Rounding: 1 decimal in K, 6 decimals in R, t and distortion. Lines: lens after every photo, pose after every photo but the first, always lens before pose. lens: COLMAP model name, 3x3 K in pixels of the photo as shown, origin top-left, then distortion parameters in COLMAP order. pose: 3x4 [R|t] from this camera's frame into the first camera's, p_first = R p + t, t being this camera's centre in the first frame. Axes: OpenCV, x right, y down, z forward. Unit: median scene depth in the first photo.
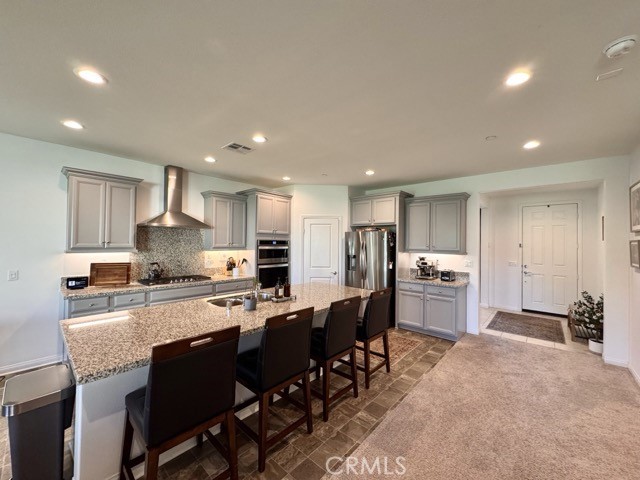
lens RADIAL K [[255.6, 0, 318.6], [0, 255.6, 240.6], [0, 0, 1]] dist [-0.004756, 0.000822]
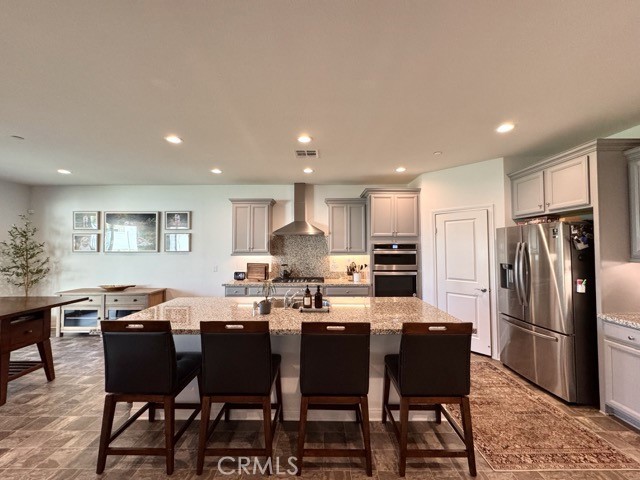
lens RADIAL K [[255.6, 0, 319.3], [0, 255.6, 240.5], [0, 0, 1]] dist [-0.004756, 0.000822]
pose [[0.663564, -0.034525, -0.747322, 0.319533], [0.017404, 0.999377, -0.030715, 0.010069], [0.747917, 0.007375, 0.663752, 0.250408]]
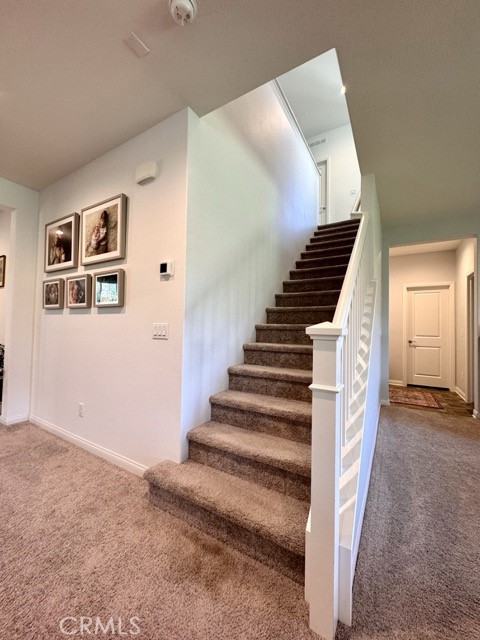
lens RADIAL K [[255.6, 0, 239.9], [0, 255.6, 318.5], [0, 0, 1]] dist [-0.004756, 0.000822]
pose [[-0.194024, 0.011290, 0.980932, 0.105927], [-0.028746, 0.999439, -0.017189, 0.085841], [-0.980575, -0.031533, -0.193591, 0.299719]]
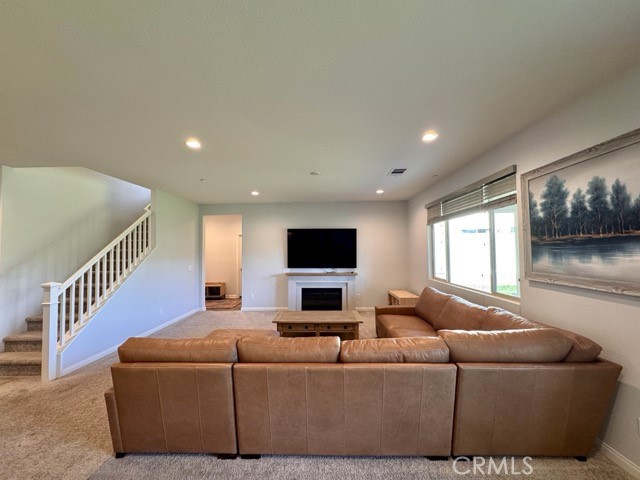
lens RADIAL K [[255.6, 0, 319.5], [0, 255.6, 241.6], [0, 0, 1]] dist [-0.004756, 0.000822]
pose [[-0.644049, 0.018154, 0.764769, -0.650749], [-0.003034, 0.999650, -0.026285, -0.006003], [-0.764978, -0.019249, -0.643768, 0.076604]]
